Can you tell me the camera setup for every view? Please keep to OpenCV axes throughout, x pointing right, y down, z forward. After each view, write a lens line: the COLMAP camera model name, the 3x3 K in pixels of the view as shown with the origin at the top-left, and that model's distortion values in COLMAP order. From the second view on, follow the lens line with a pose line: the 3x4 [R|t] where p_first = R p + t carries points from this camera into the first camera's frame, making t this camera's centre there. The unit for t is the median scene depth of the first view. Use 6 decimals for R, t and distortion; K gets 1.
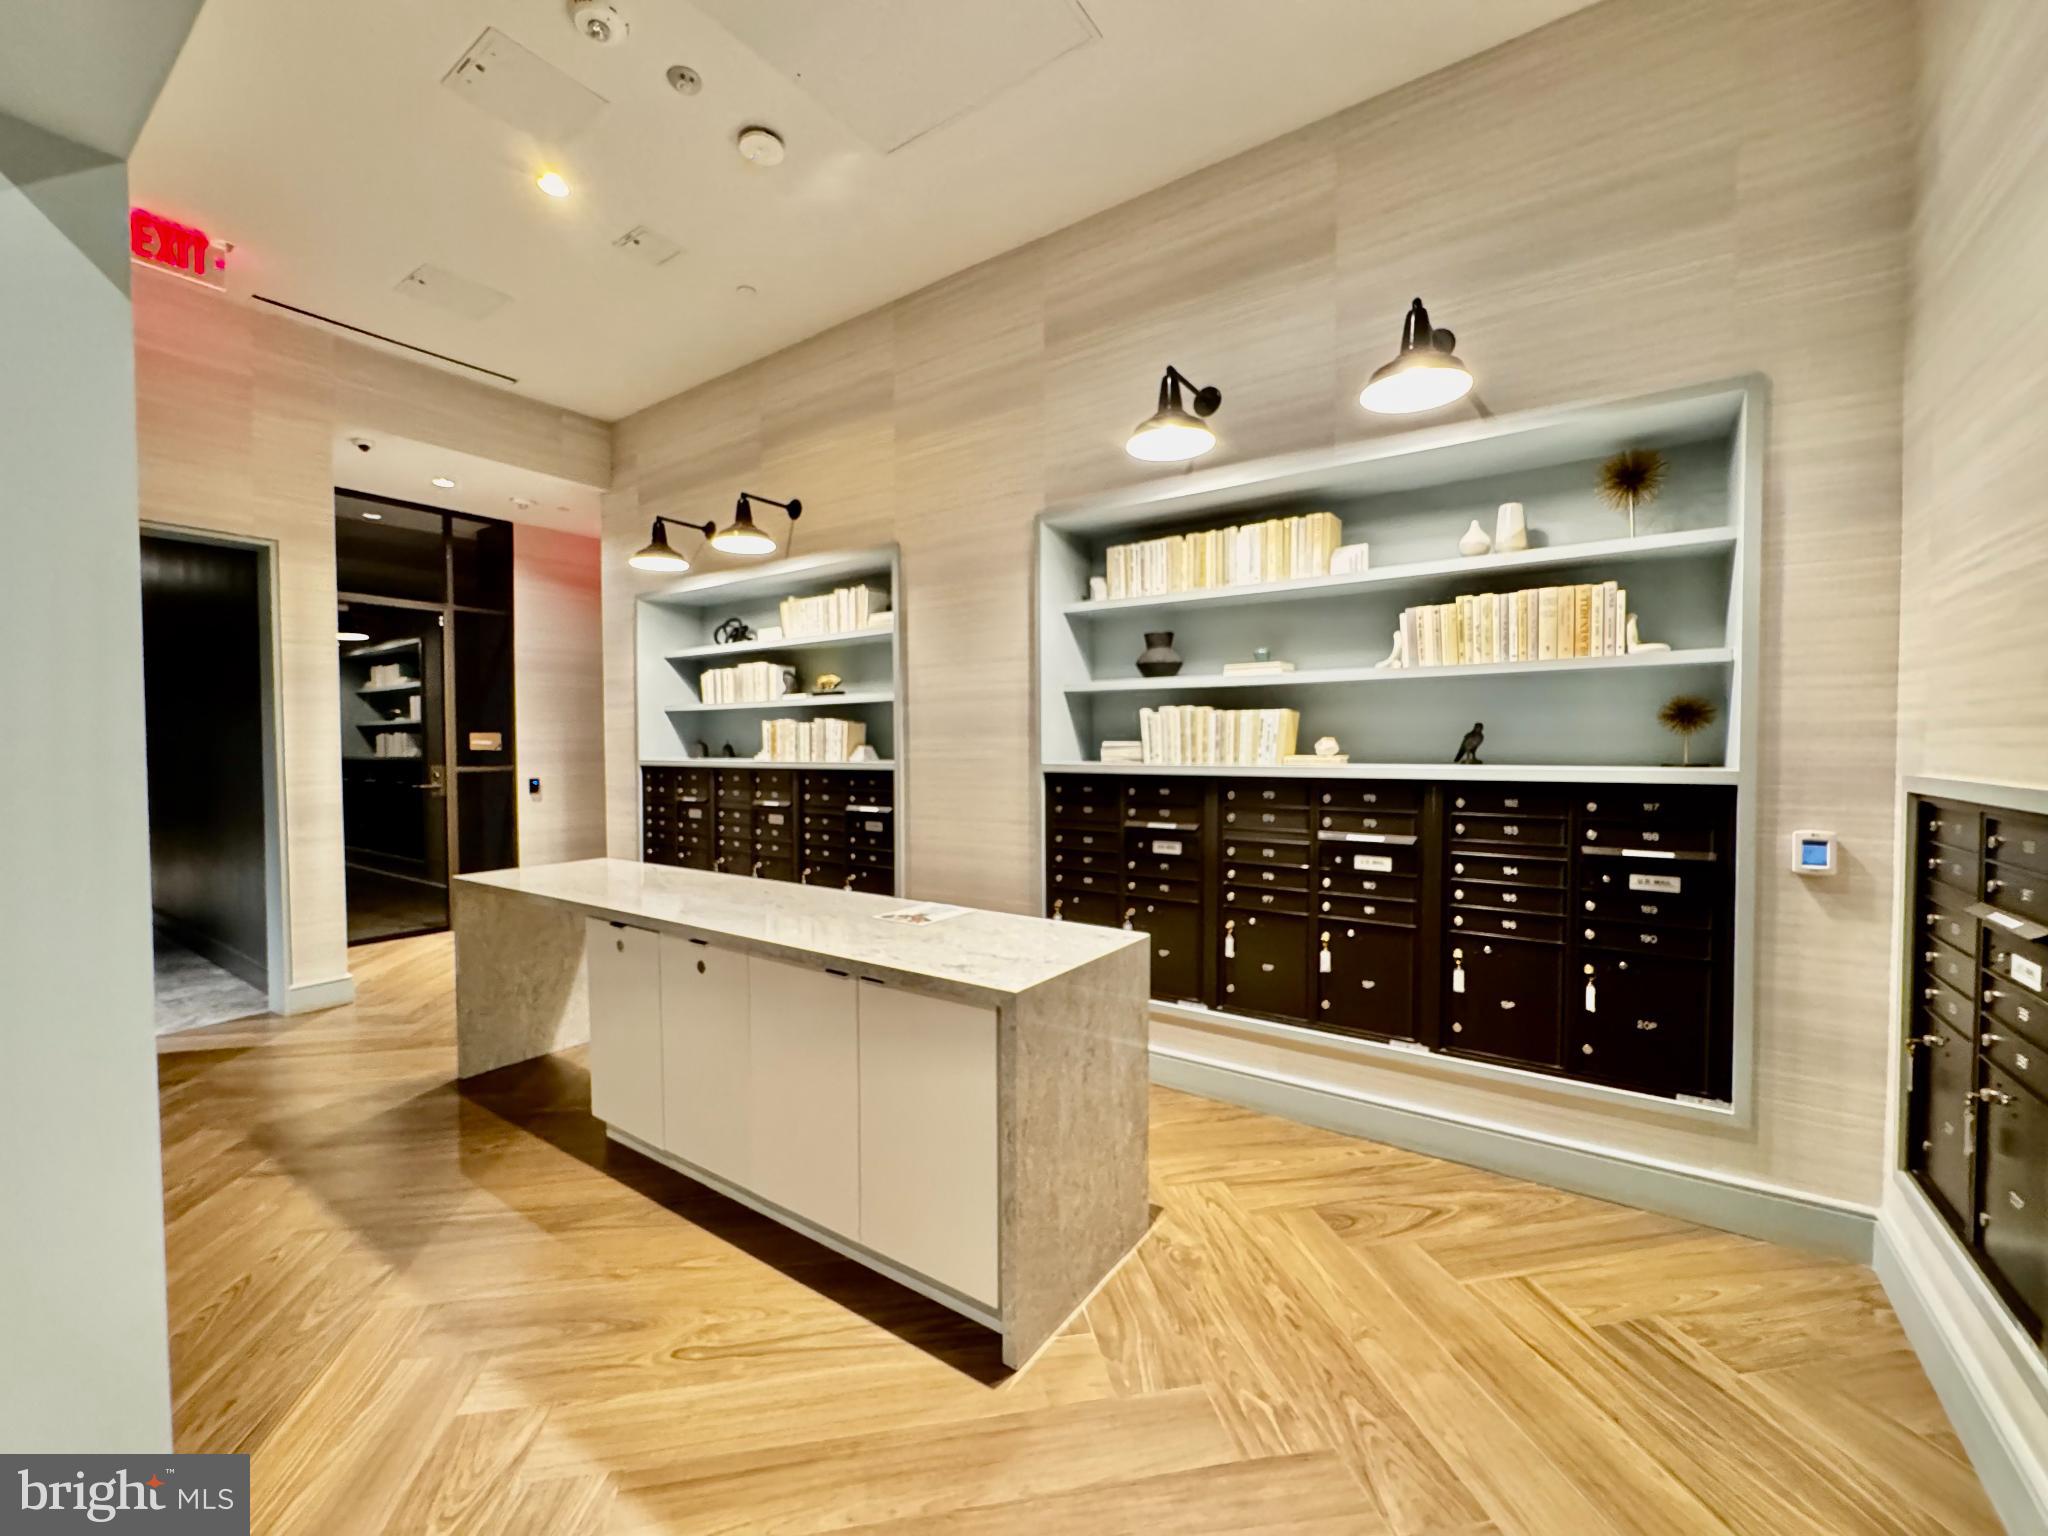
lens RADIAL K [[824.9, 0, 1012.8], [0, 824.9, 759.1], [0, 0, 1]] dist [-0.002181, 0.000876]
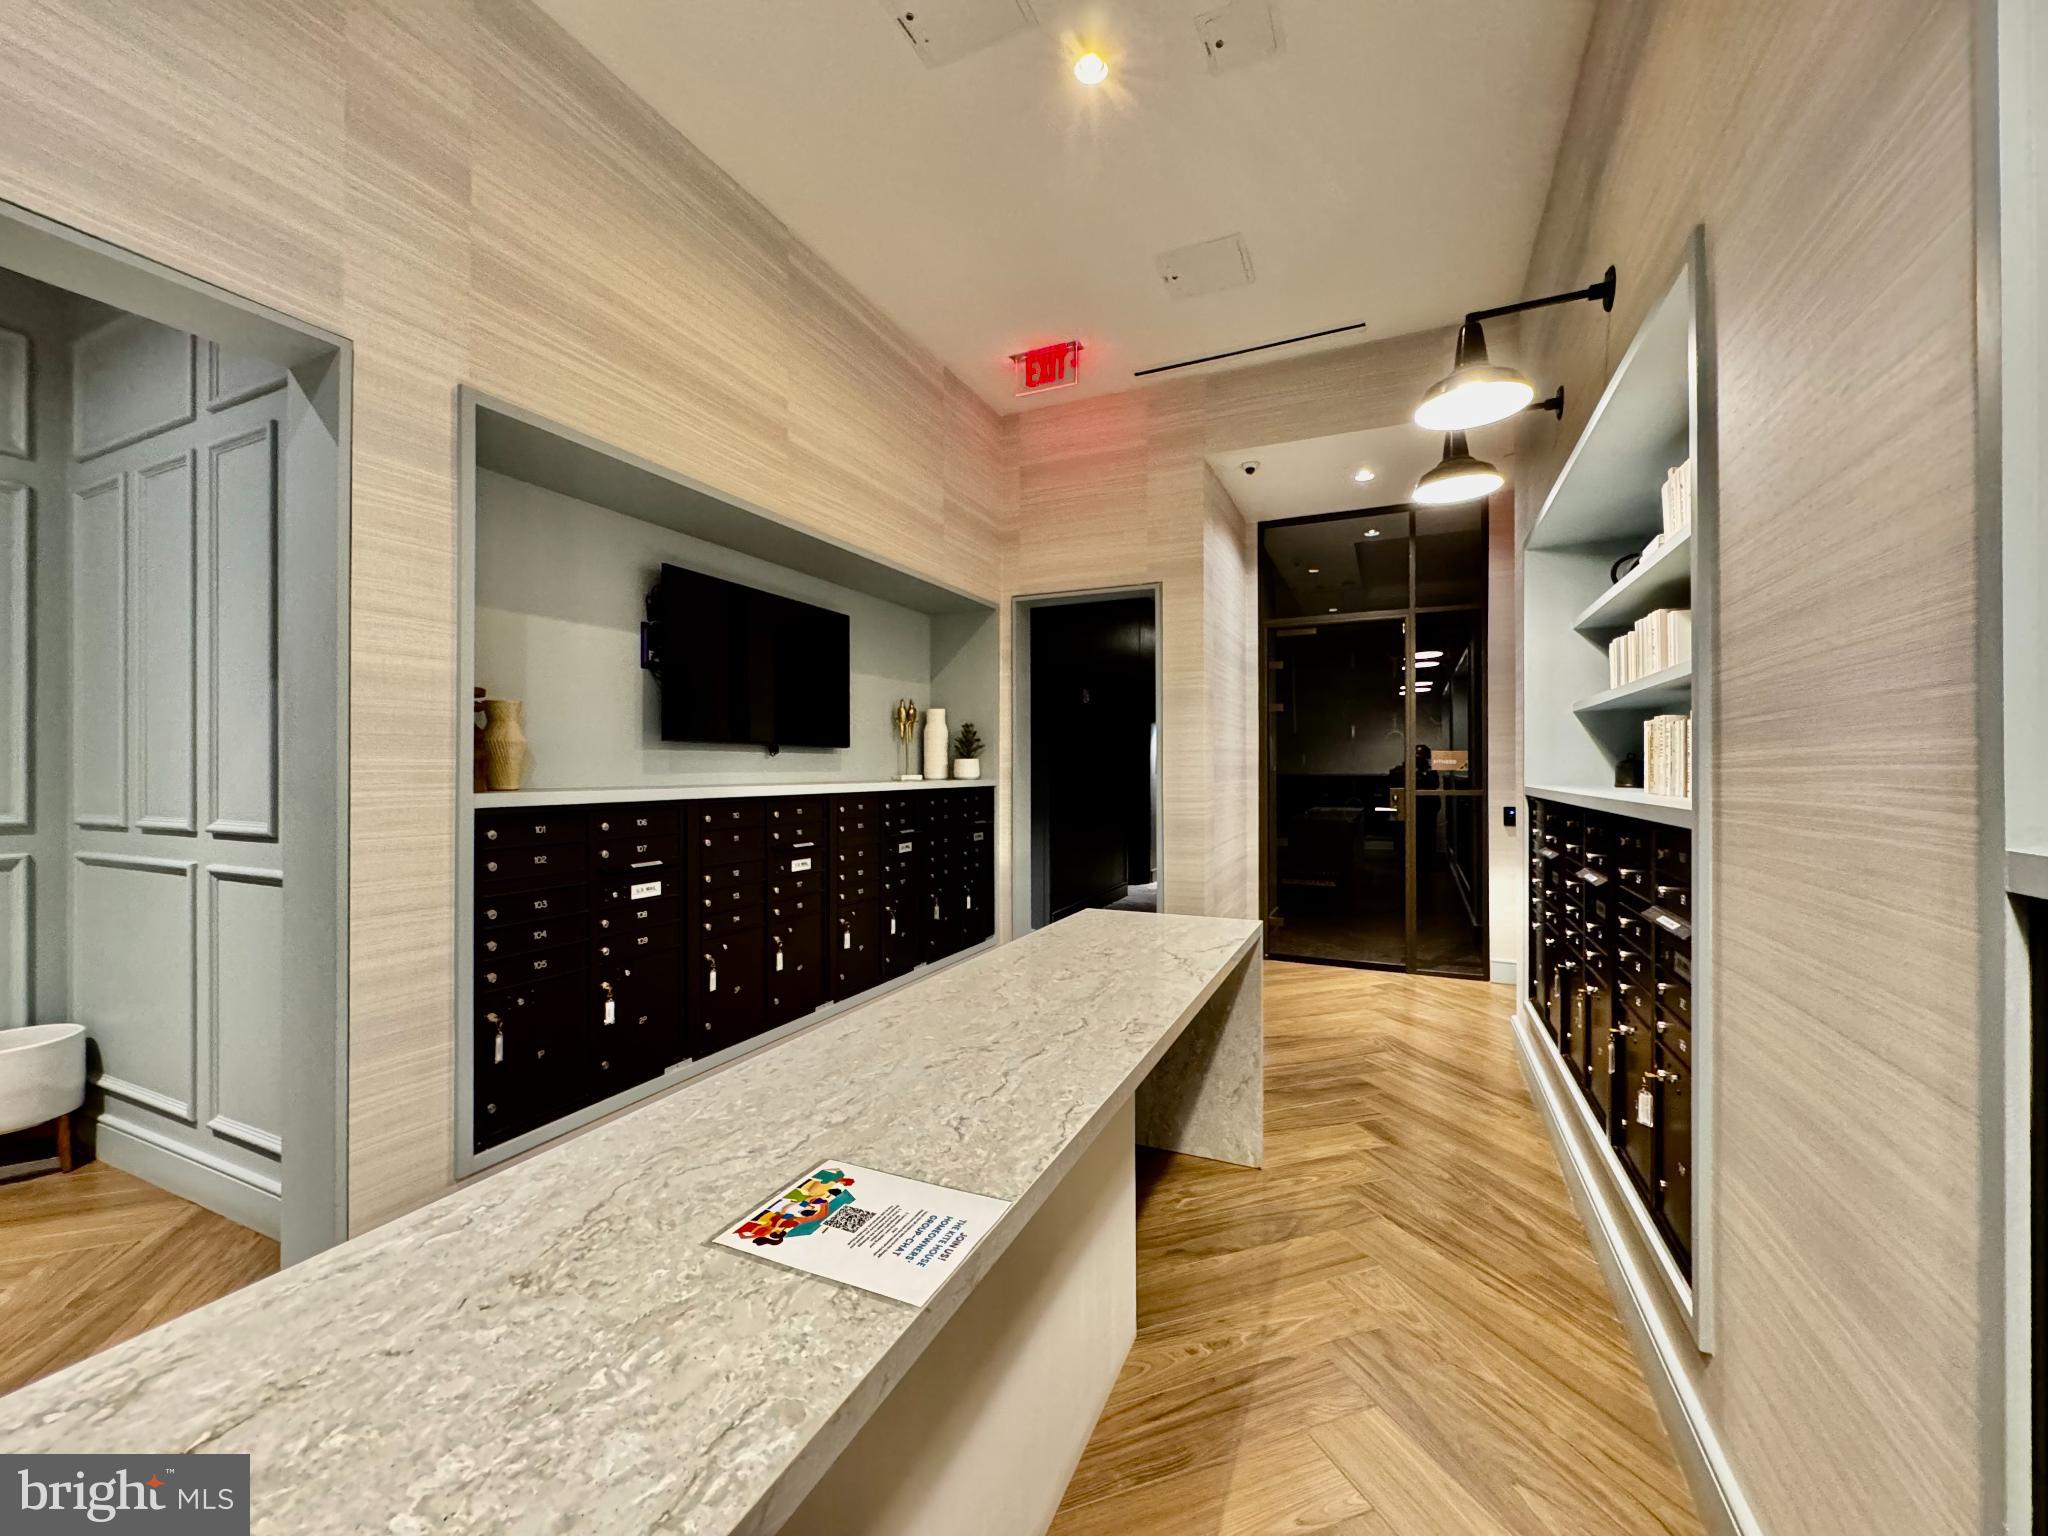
lens RADIAL K [[824.9, 0, 1015.9], [0, 824.9, 777.3], [0, 0, 1]] dist [-0.002181, 0.000876]
pose [[0.174908, 0.011232, -0.984521, 0.144212], [-0.023985, 0.999687, 0.007144, 0.000264], [0.984293, 0.022364, 0.175123, 0.463237]]
